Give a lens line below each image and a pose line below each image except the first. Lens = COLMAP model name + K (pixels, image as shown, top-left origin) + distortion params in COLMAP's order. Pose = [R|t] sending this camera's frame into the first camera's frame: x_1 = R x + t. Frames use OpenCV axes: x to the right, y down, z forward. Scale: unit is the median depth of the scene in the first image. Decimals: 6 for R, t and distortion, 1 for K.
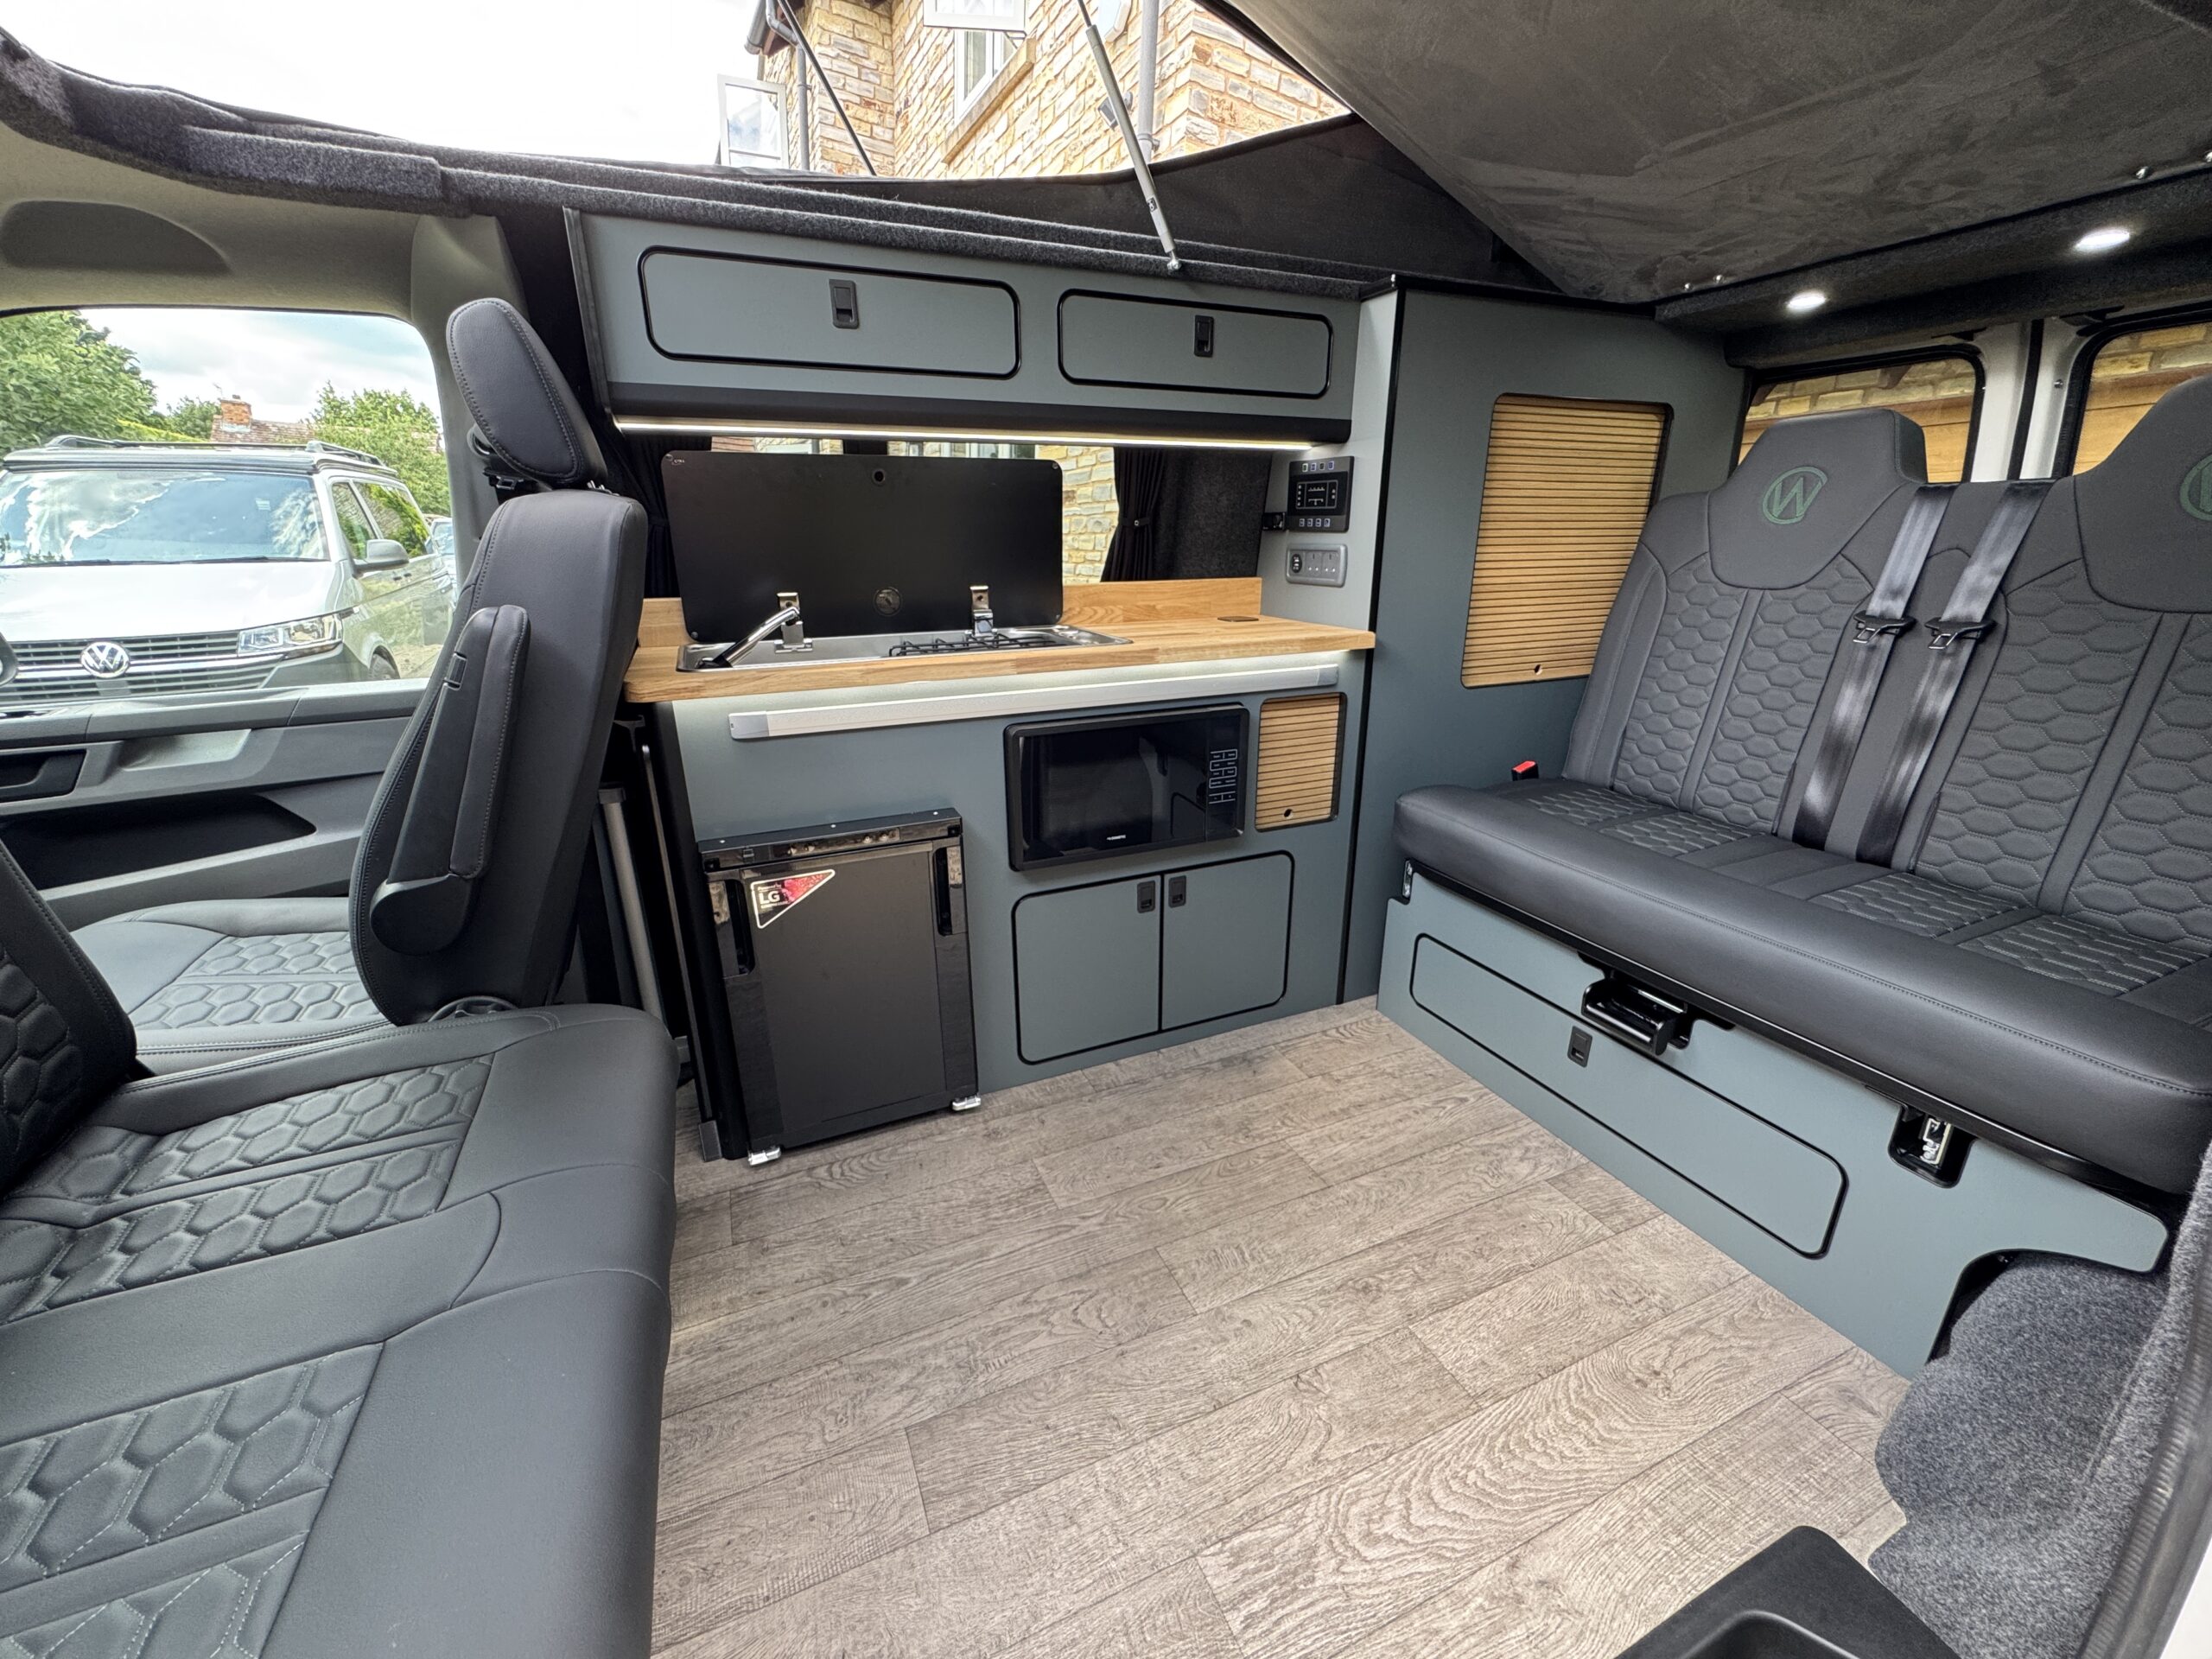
lens RADIAL K [[887.9, 0, 1102.9], [0, 887.9, 827.8], [0, 0, 1]] dist [-0.003547, 0.000349]
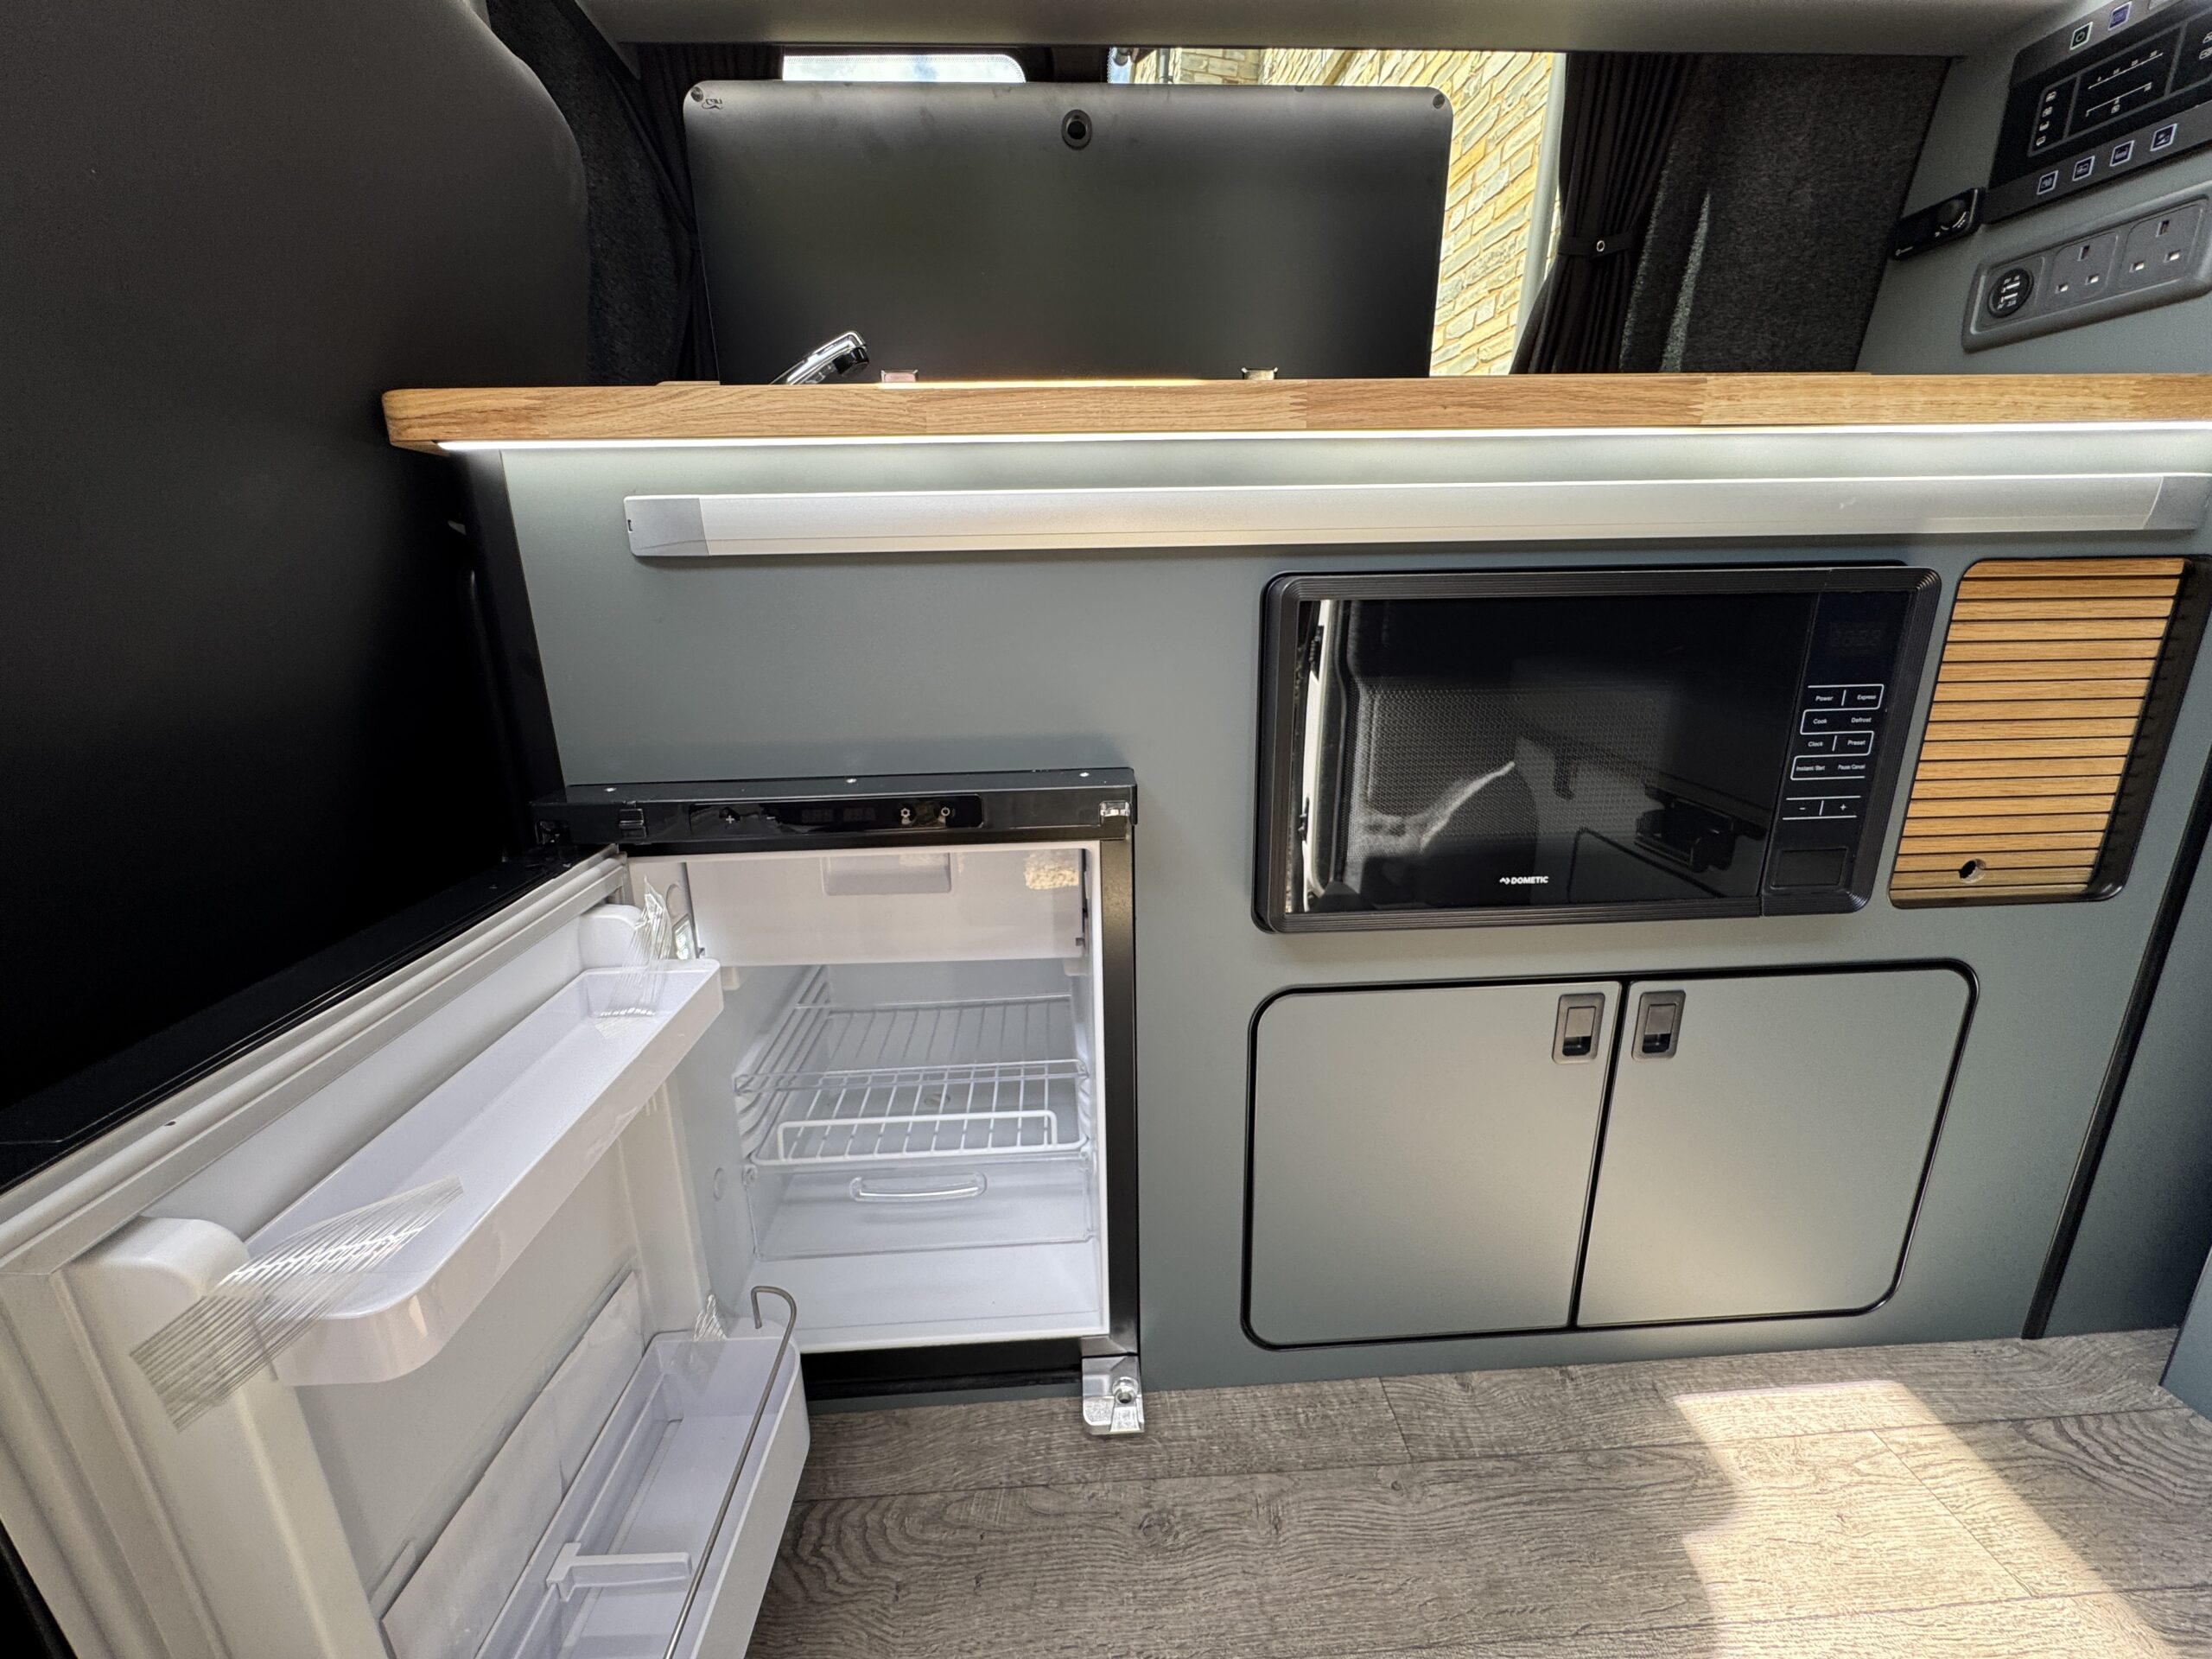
lens RADIAL K [[887.9, 0, 1104.2], [0, 887.9, 828.7], [0, 0, 1]] dist [-0.003547, 0.000349]
pose [[0.937105, 0.085306, -0.338463, -0.031950], [-0.101364, 0.994396, -0.030021, 0.020944], [0.334006, 0.062441, 0.940501, 0.589866]]
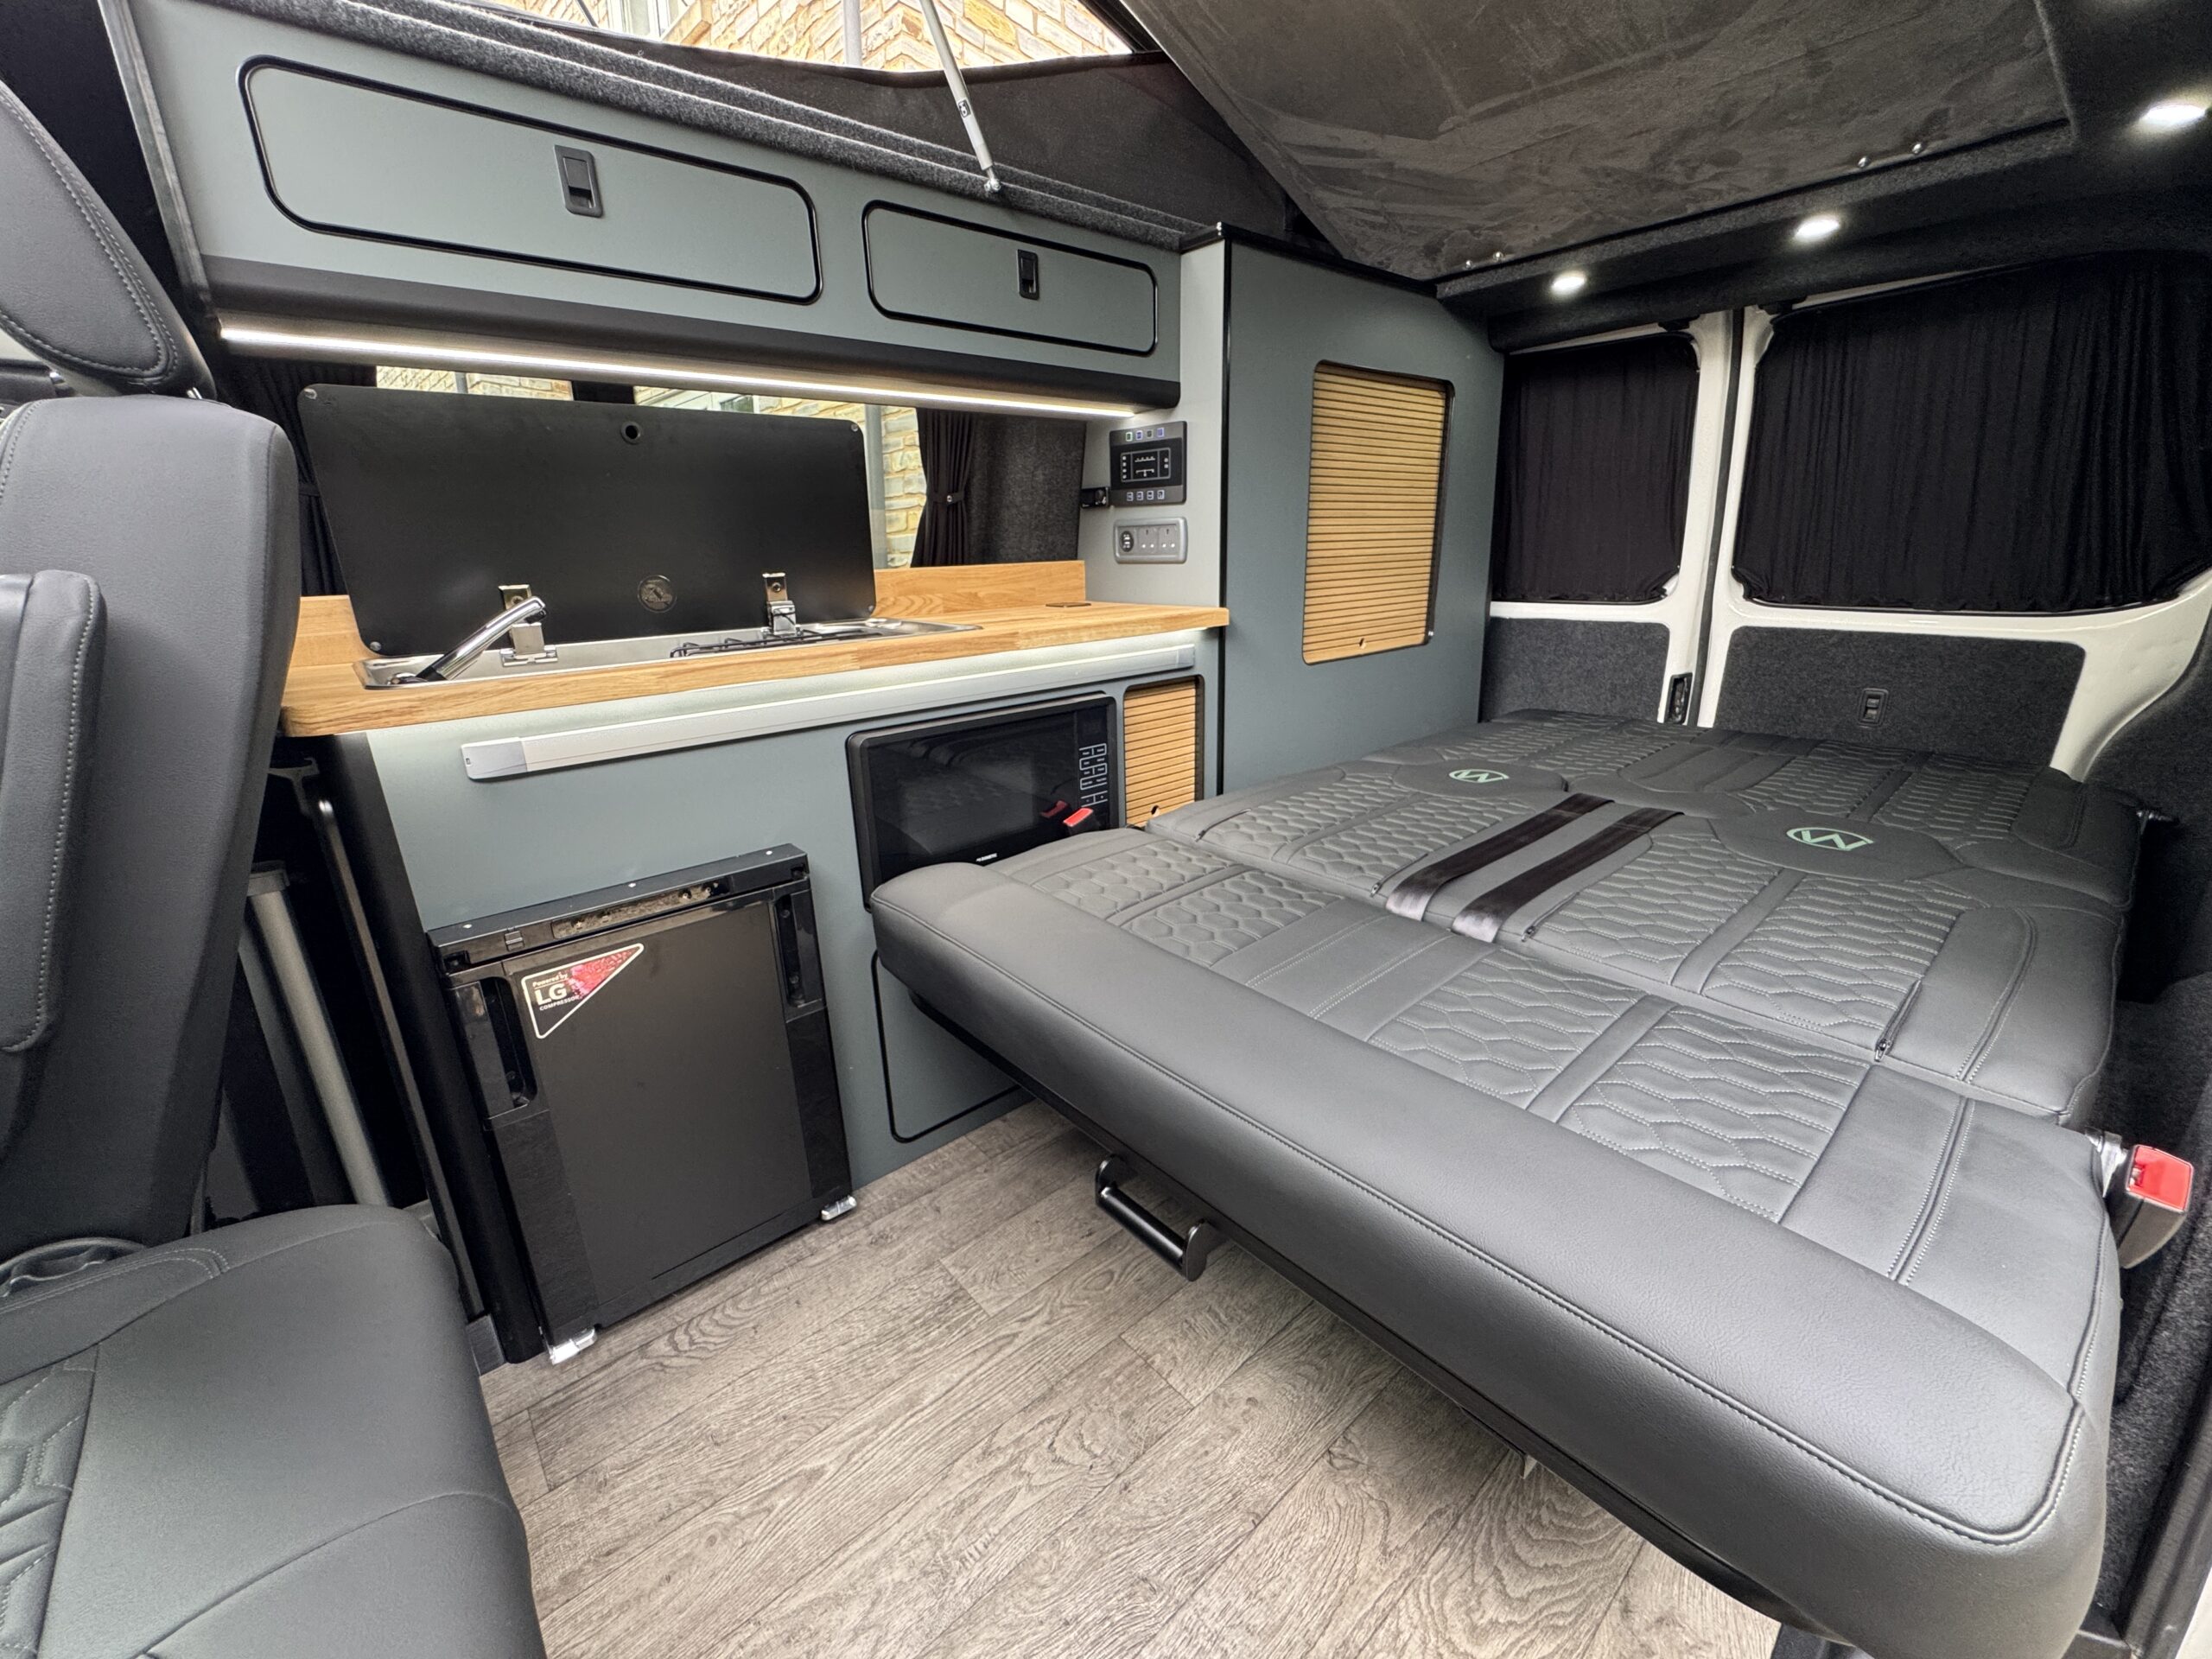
lens RADIAL K [[887.9, 0, 1103.2], [0, 887.9, 827.5], [0, 0, 1]] dist [-0.003547, 0.000349]
pose [[0.954185, -0.108864, 0.278710, -0.120625], [0.113963, 0.993483, -0.002107, -0.003092], [-0.276664, 0.033773, 0.960373, 0.161734]]
